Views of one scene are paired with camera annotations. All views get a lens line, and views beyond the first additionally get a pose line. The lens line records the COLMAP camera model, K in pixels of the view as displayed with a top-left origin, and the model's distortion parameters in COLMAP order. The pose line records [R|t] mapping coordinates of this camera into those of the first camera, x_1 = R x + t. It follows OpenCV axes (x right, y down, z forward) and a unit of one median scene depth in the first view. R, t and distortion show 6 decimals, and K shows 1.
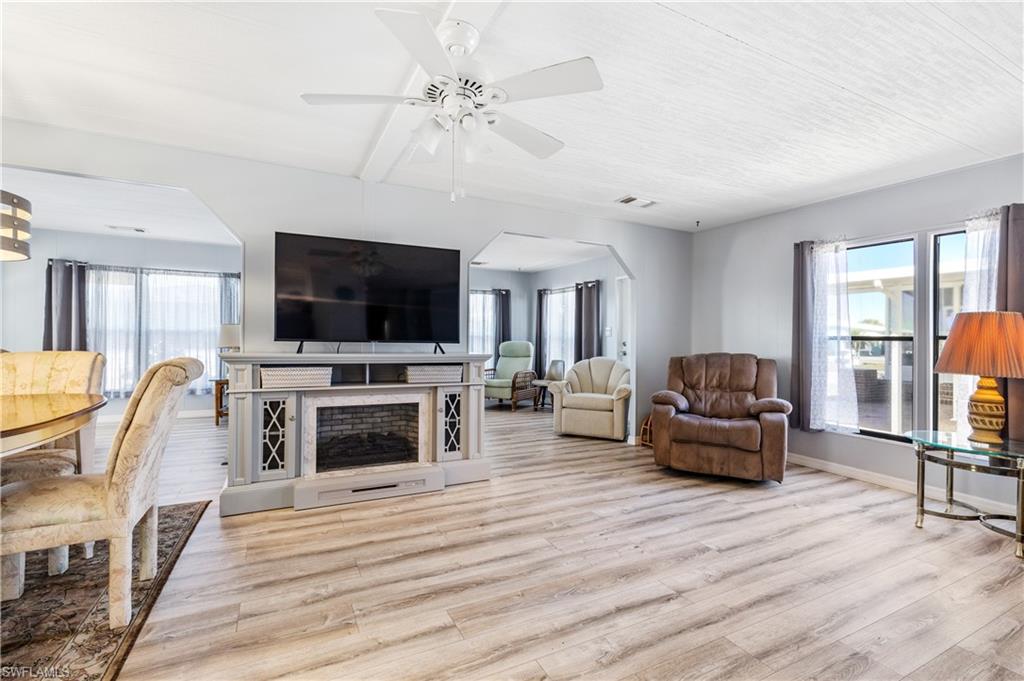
lens RADIAL K [[462.4, 0, 522.8], [0, 462.4, 336.6], [0, 0, 1]] dist [0.005280, -0.001907]
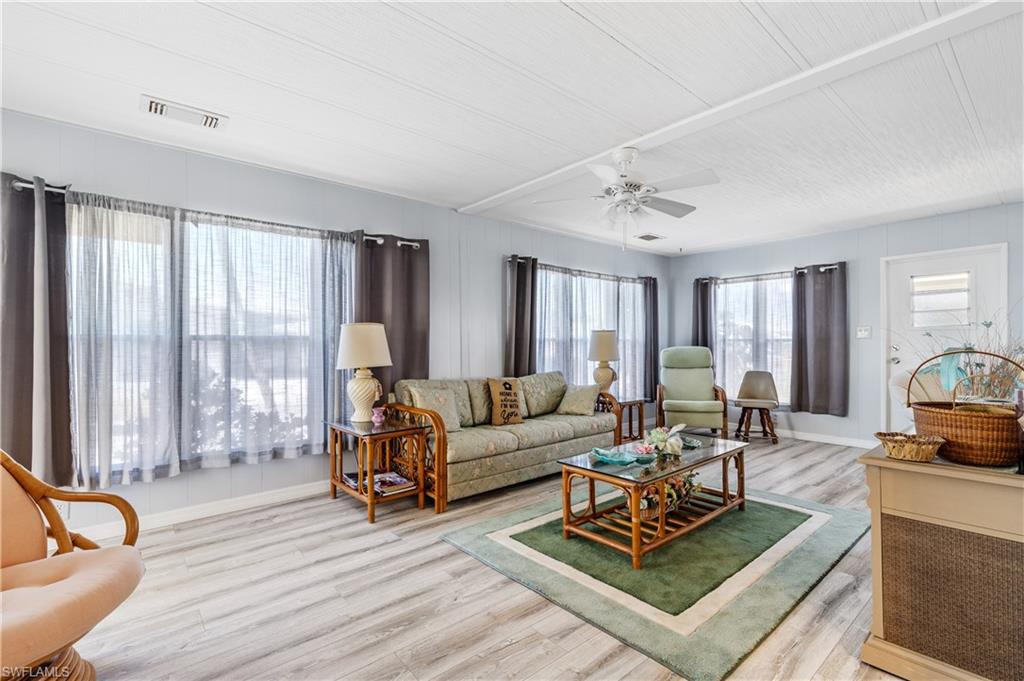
lens RADIAL K [[462.4, 0, 518.4], [0, 462.4, 340.6], [0, 0, 1]] dist [0.005280, -0.001907]
pose [[0.976110, -0.013876, 0.216835, -1.095891], [0.014360, 0.999897, -0.000658, -0.008466], [-0.216803, 0.003756, 0.976208, 0.837175]]
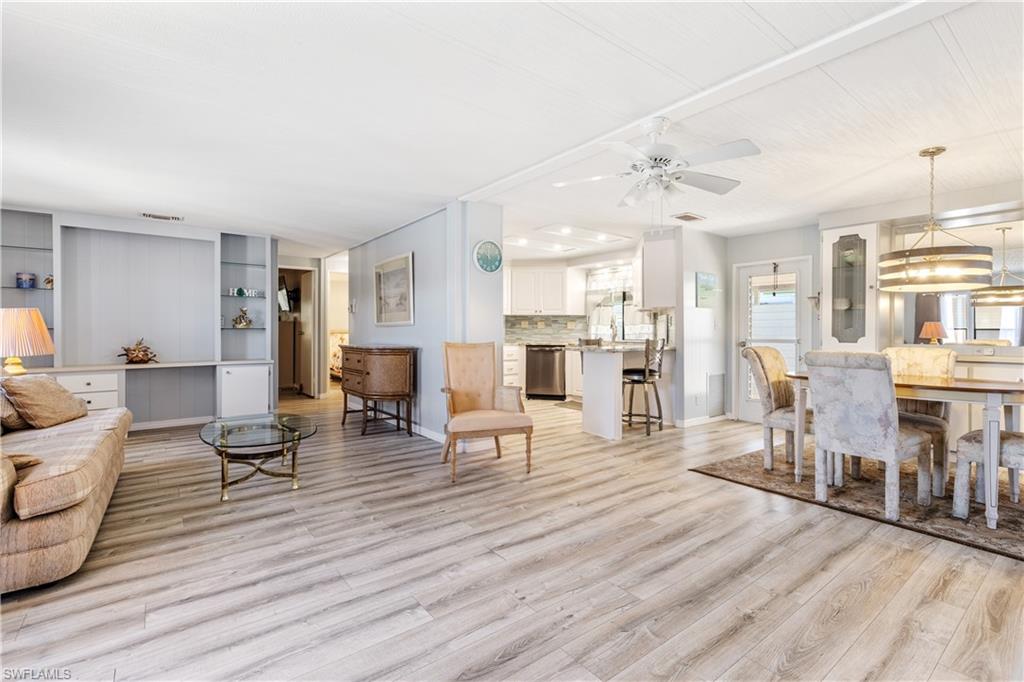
lens RADIAL K [[463.1, 0, 519.6], [0, 463.1, 331.5], [0, 0, 1]] dist [0.000266, 0.001618]
pose [[-0.983934, -0.016630, -0.177757, 0.309908], [-0.016215, 0.999861, -0.003783, 0.007352], [0.177795, -0.000840, -0.984067, 1.379627]]
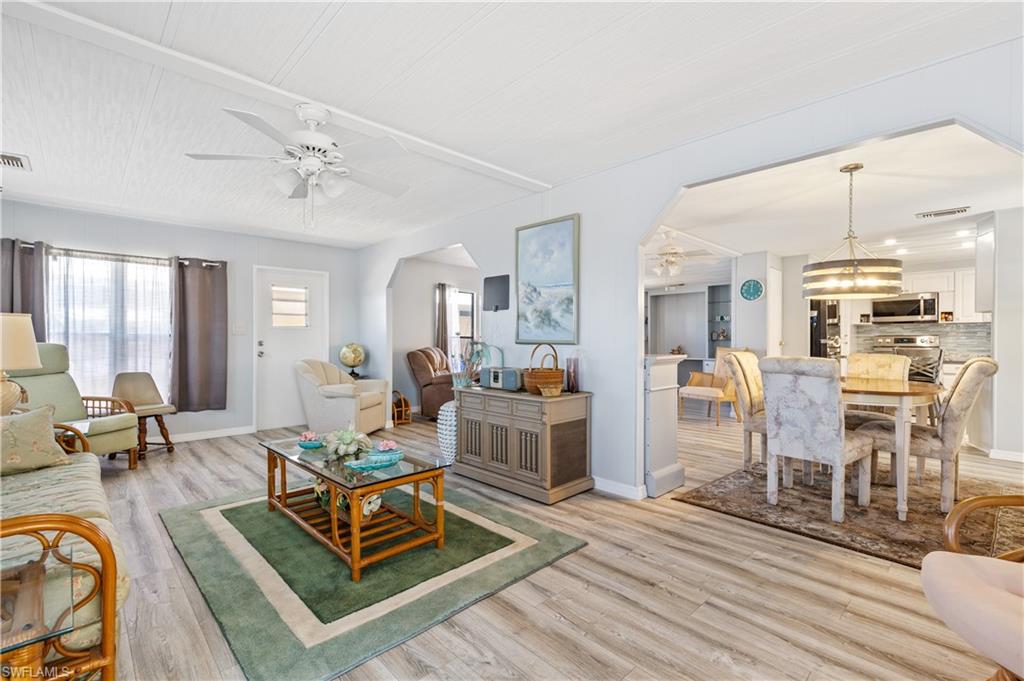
lens RADIAL K [[462.4, 0, 507.4], [0, 462.4, 334.7], [0, 0, 1]] dist [0.005280, -0.001907]
pose [[-0.267614, -0.001401, 0.963525, -1.541968], [-0.009940, 0.999950, -0.001307, -0.007957], [-0.963475, -0.009927, -0.267615, 1.609717]]
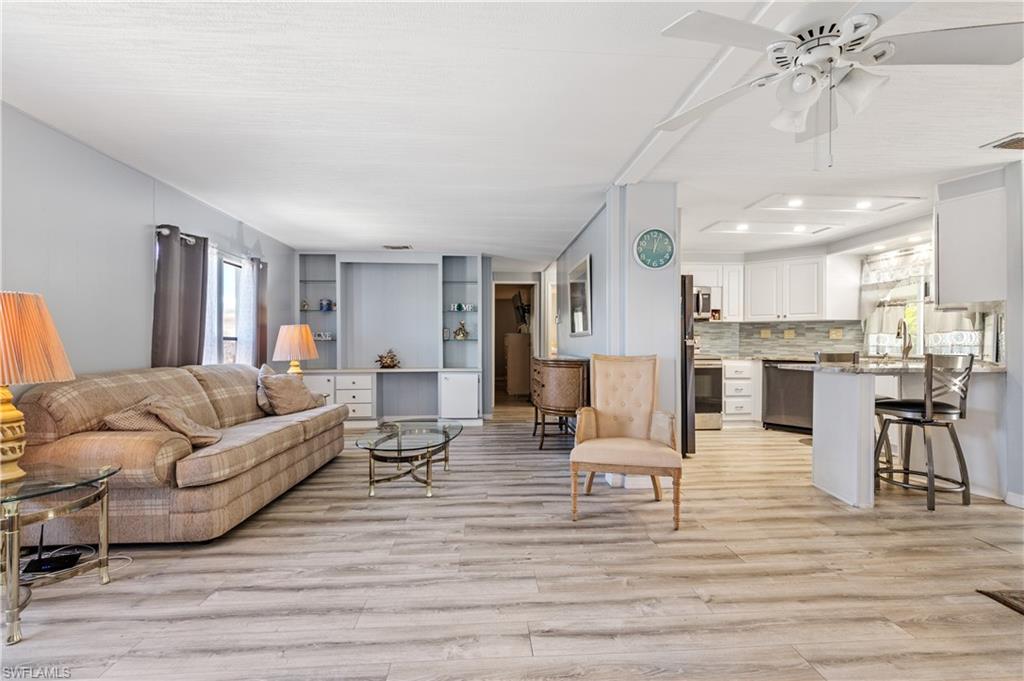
lens RADIAL K [[462.4, 0, 518.7], [0, 462.4, 340.6], [0, 0, 1]] dist [0.005280, -0.001907]
pose [[-0.916405, -0.015231, 0.399963, 0.011130], [-0.015898, 0.999872, 0.001650, 0.003495], [-0.399937, -0.004846, -0.916530, 1.157553]]
